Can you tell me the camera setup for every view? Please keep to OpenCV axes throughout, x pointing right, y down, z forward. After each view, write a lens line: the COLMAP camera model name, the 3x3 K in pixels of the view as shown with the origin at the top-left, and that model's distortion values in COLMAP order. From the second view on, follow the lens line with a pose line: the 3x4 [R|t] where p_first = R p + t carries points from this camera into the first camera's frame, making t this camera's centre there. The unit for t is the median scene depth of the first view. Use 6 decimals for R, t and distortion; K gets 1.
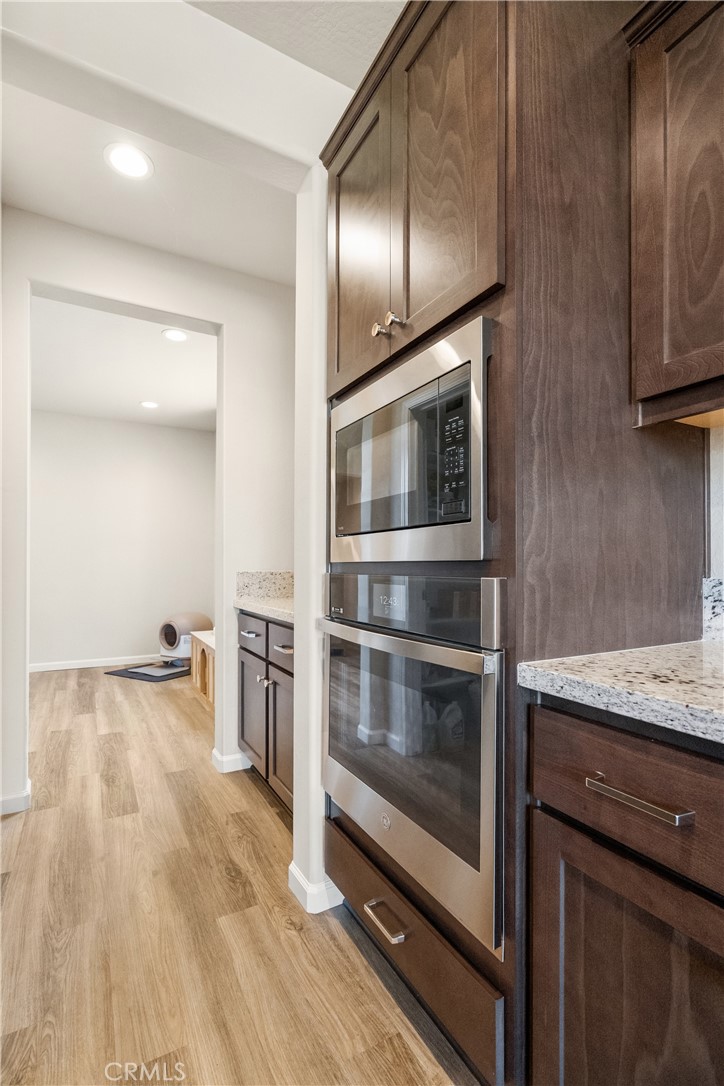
lens RADIAL K [[490.2, 0, 359.6], [0, 490.2, 548.7], [0, 0, 1]] dist [0.000050, -0.000249]
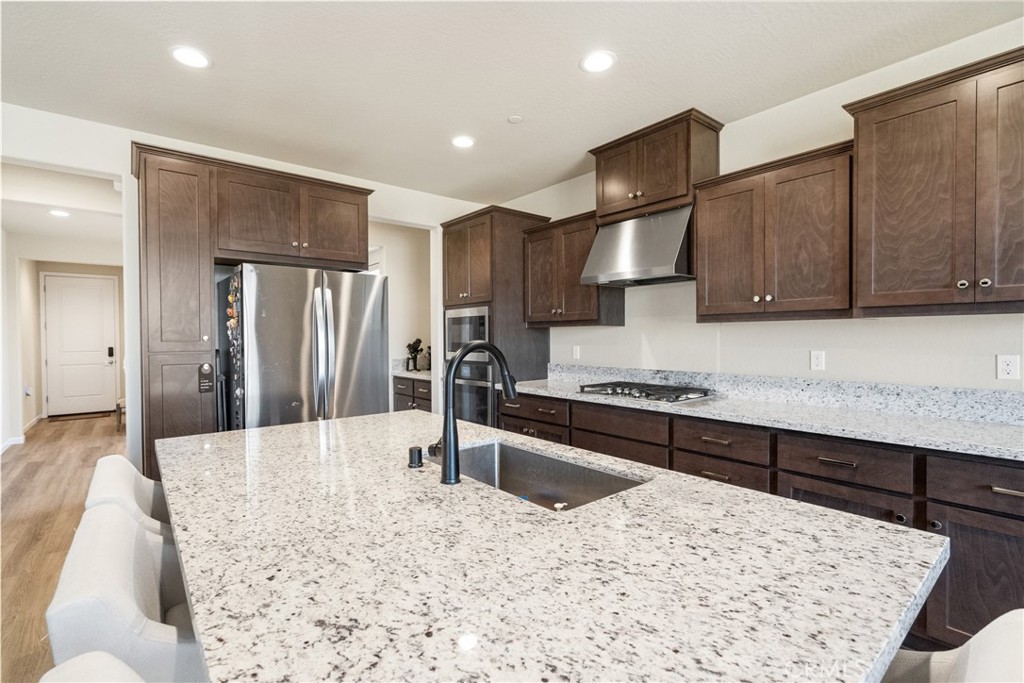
lens RADIAL K [[462.2, 0, 507.9], [0, 462.2, 343.4], [0, 0, 1]] dist [0.000050, -0.000249]
pose [[0.982674, -0.014226, 0.184798, -0.302144], [0.004688, 0.998639, 0.051947, -0.315584], [-0.185285, -0.050181, 0.981403, -2.761921]]
